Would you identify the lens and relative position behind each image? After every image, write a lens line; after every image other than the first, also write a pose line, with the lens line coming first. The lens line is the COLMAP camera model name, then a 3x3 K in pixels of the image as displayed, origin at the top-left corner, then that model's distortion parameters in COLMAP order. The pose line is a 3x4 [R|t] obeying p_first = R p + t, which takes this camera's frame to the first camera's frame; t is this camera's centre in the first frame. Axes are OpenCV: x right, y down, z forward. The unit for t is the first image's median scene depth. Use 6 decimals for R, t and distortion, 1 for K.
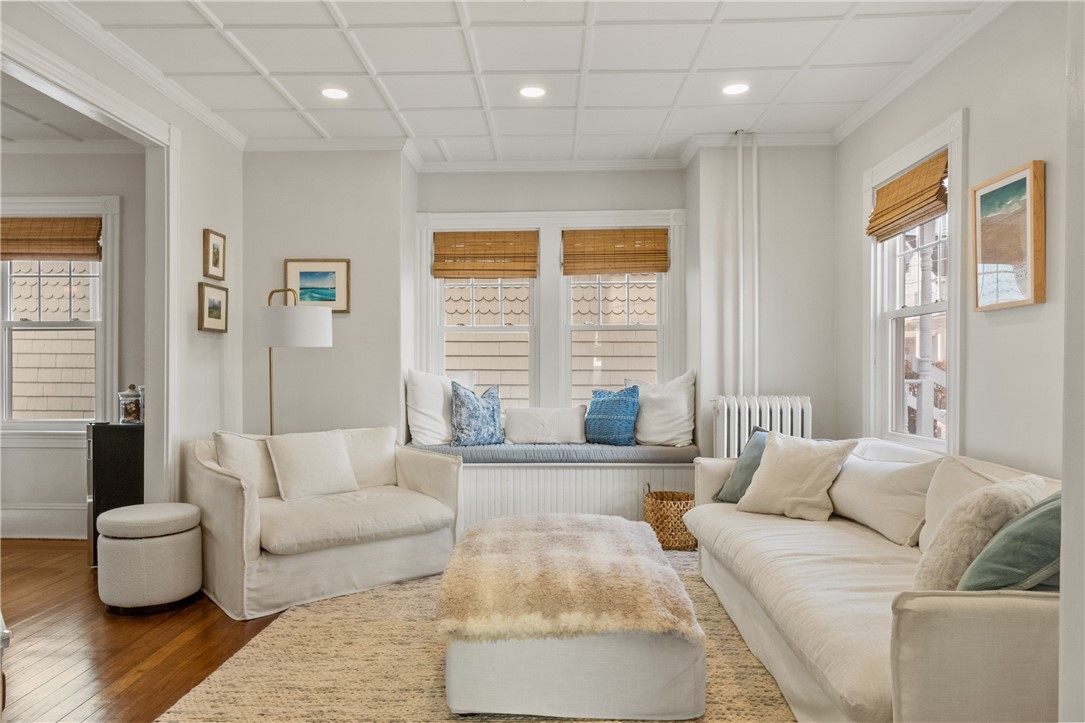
lens RADIAL K [[699.5, 0, 541.9], [0, 699.5, 366.4], [0, 0, 1]] dist [-0.024171, 0.007603]
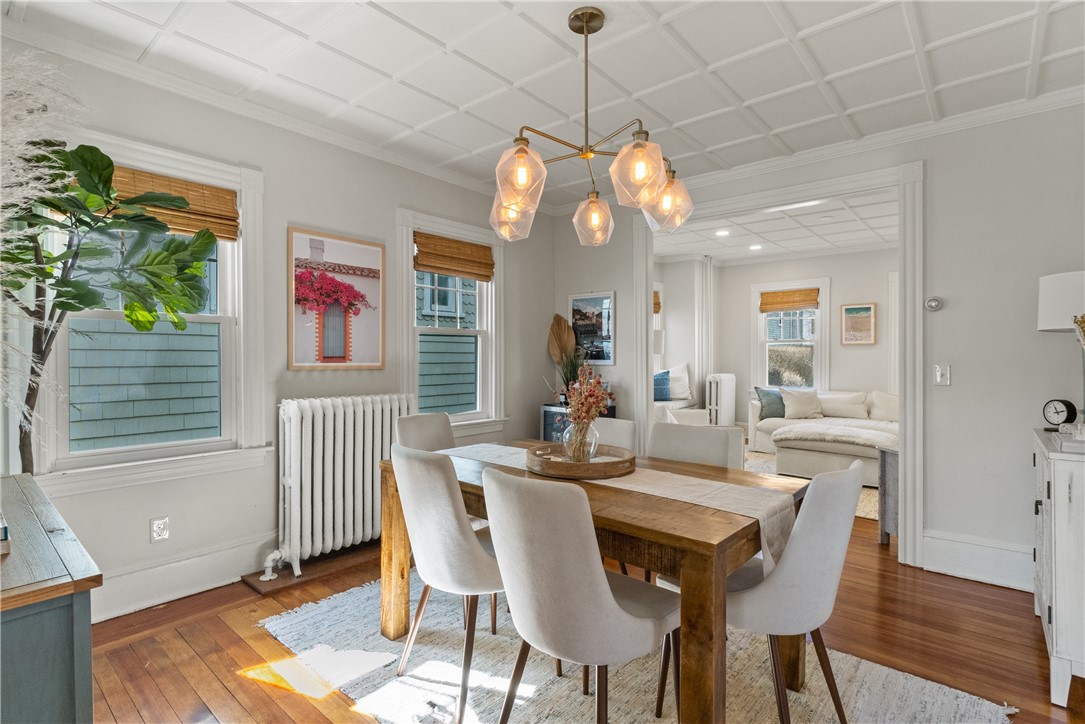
lens RADIAL K [[522.8, 0, 544.0], [0, 522.8, 358.1], [0, 0, 1]] dist [-0.000973, -0.004945]
pose [[0.630192, -0.009064, 0.776386, -1.344724], [0.002616, 0.999951, 0.009551, -0.026065], [-0.776435, -0.003988, 0.630185, 0.347726]]
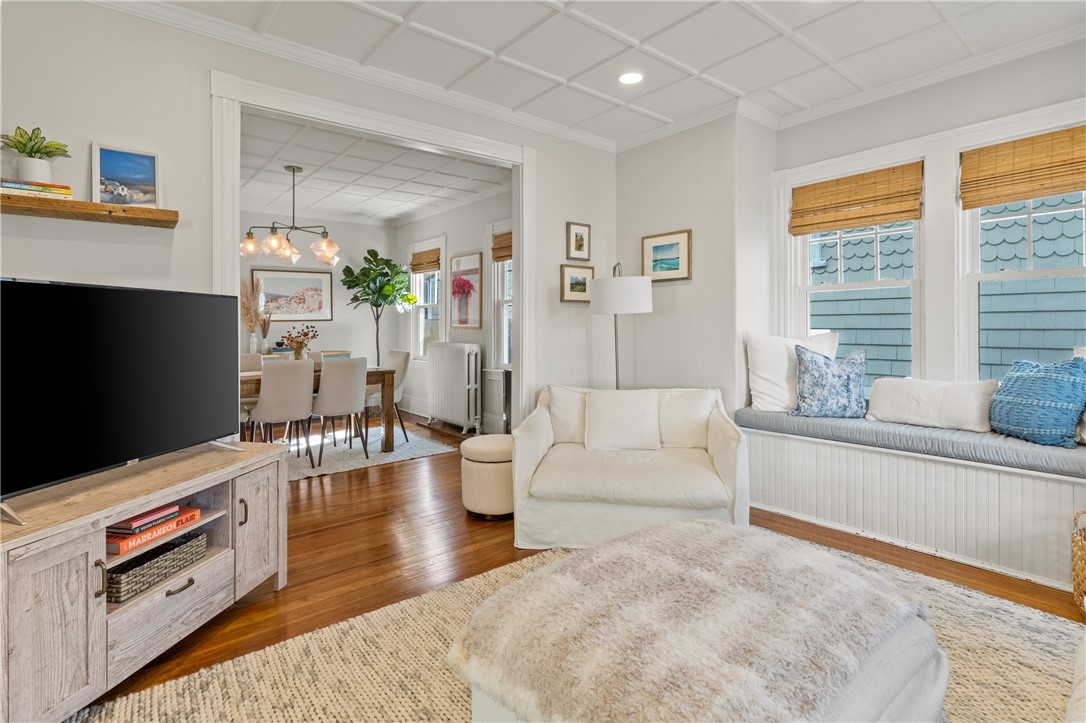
lens RADIAL K [[523.3, 0, 528.8], [0, 523.3, 325.5], [0, 0, 1]] dist [-0.000973, -0.004945]
pose [[0.651746, -0.006825, -0.758406, 0.170030], [0.010624, 0.999944, 0.000131, -0.008410], [0.758363, -0.008143, 0.651782, 0.284595]]
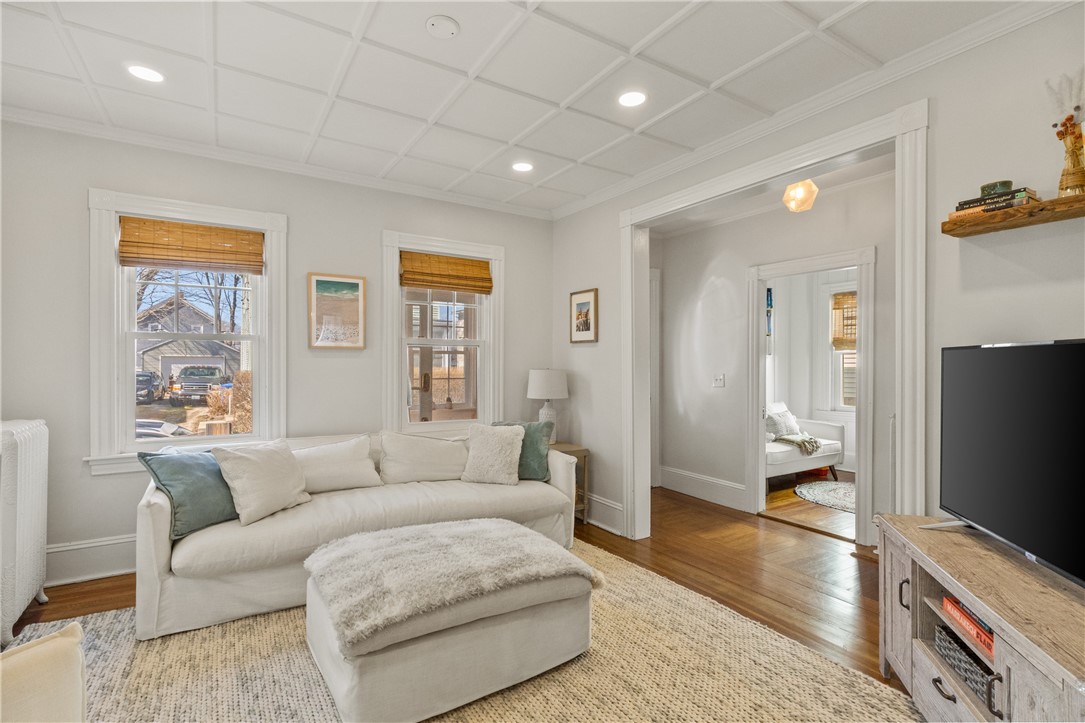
lens RADIAL K [[522.8, 0, 550.9], [0, 522.8, 363.0], [0, 0, 1]] dist [-0.000973, -0.004945]
pose [[-0.563781, -0.006145, 0.825901, -0.487746], [-0.011164, 0.999938, -0.000181, -0.027914], [-0.825849, -0.009322, -0.563815, 0.783175]]
